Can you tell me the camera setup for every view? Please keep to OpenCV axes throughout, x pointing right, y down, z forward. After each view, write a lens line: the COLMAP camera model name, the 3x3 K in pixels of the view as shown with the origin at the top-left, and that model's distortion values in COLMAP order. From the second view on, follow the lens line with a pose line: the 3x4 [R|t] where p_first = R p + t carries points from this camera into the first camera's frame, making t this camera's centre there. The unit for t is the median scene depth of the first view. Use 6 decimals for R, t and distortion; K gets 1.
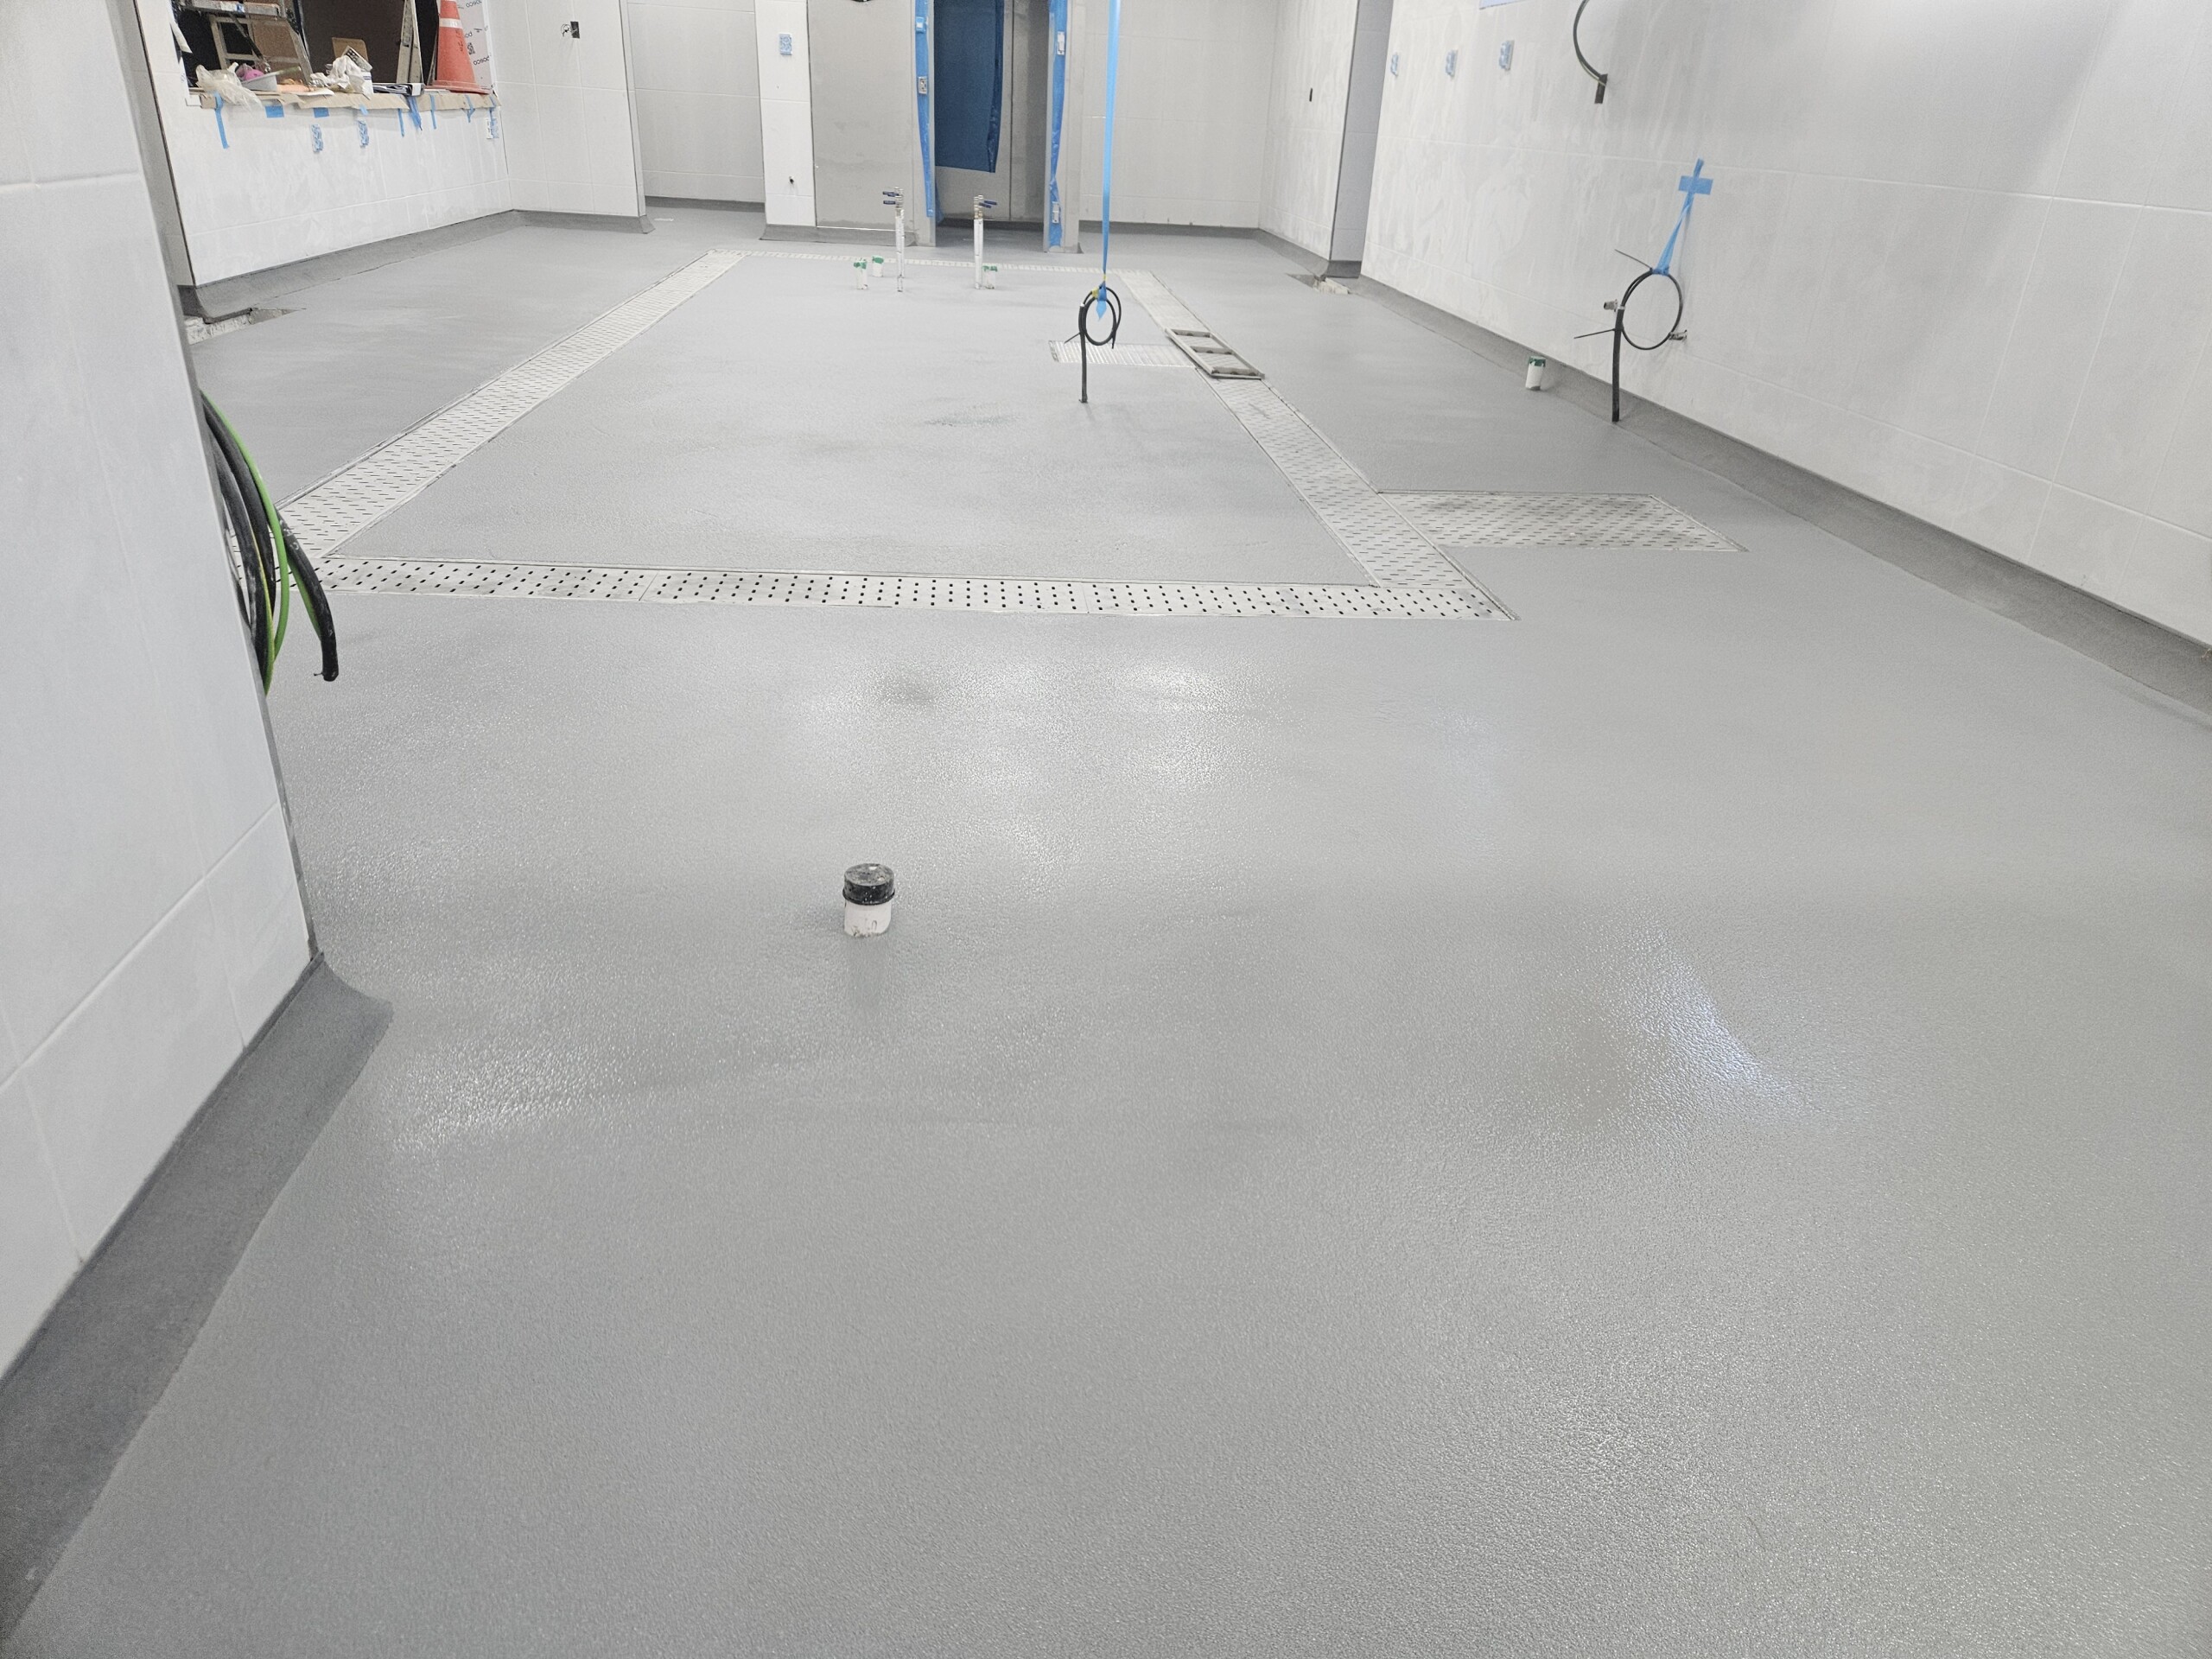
lens RADIAL K [[1448.9, 0, 1100.8], [0, 1448.9, 824.1], [0, 0, 1]] dist [0.067124, -0.059870]
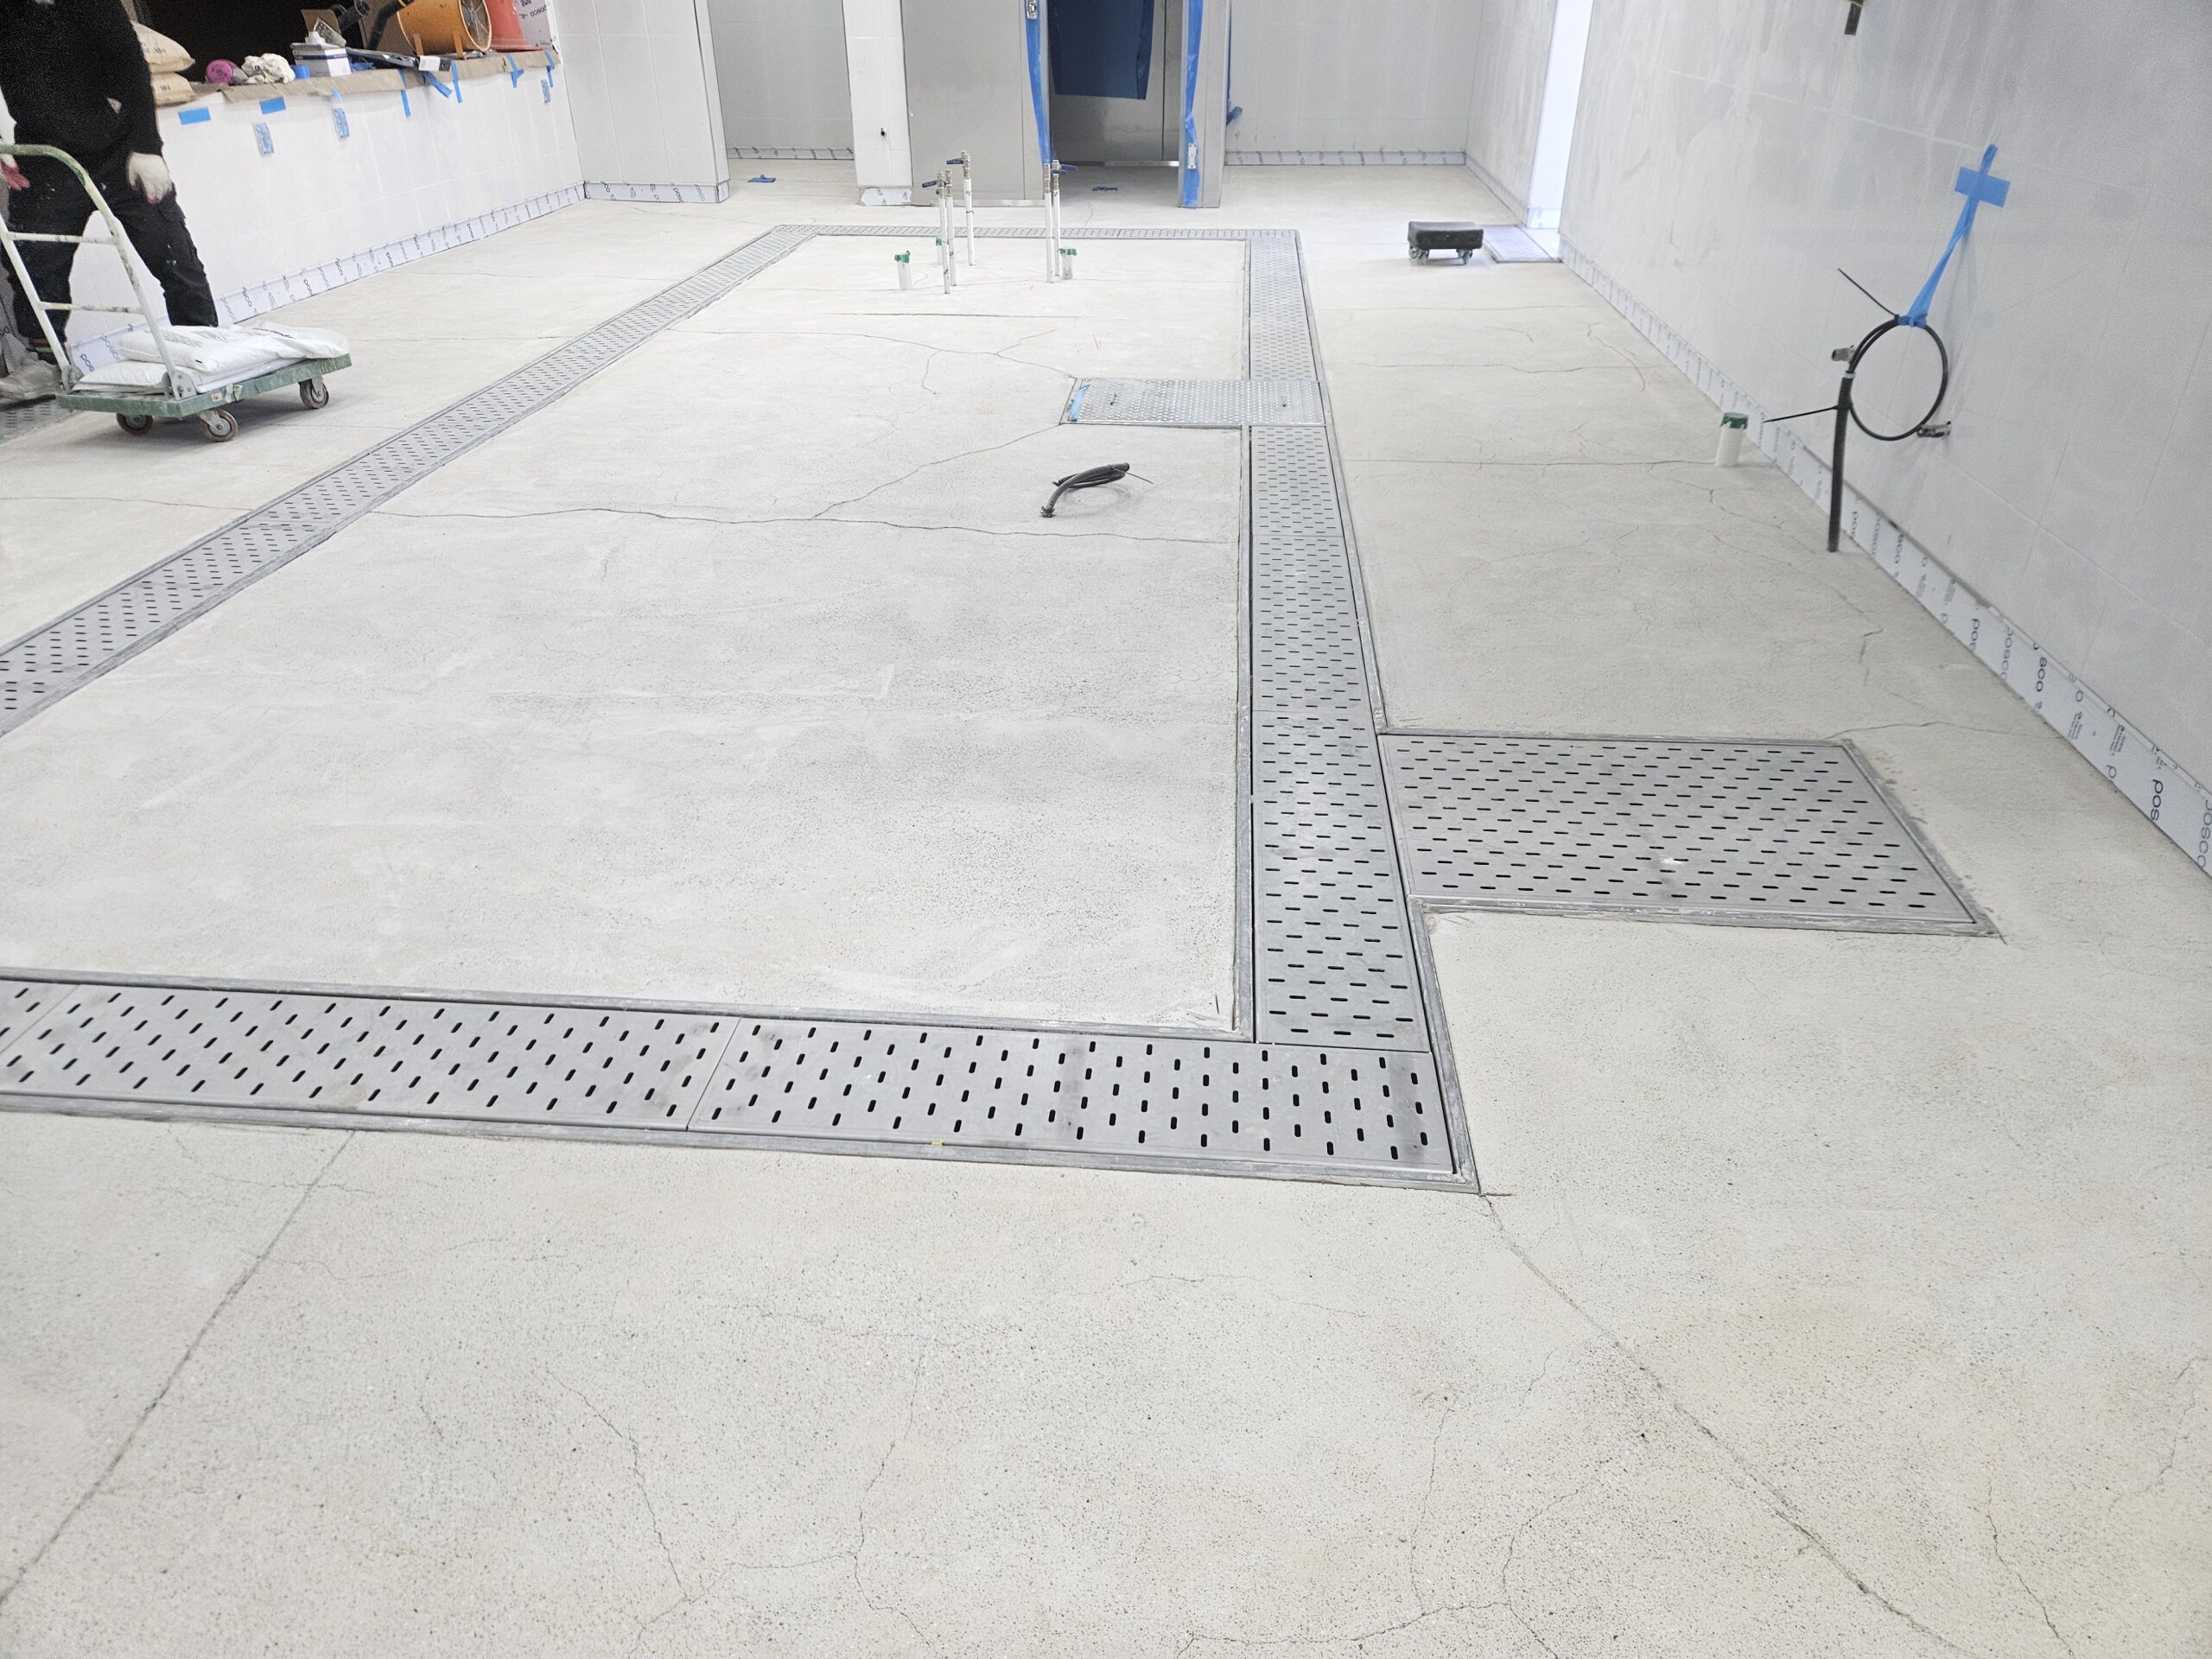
lens RADIAL K [[1448.9, 0, 1100.8], [0, 1448.9, 824.1], [0, 0, 1]] dist [0.067124, -0.059870]
pose [[0.983444, 0.042609, -0.176132, 0.151142], [-0.030228, 0.996918, 0.072390, -0.188717], [0.178674, -0.065868, 0.981701, 0.288521]]
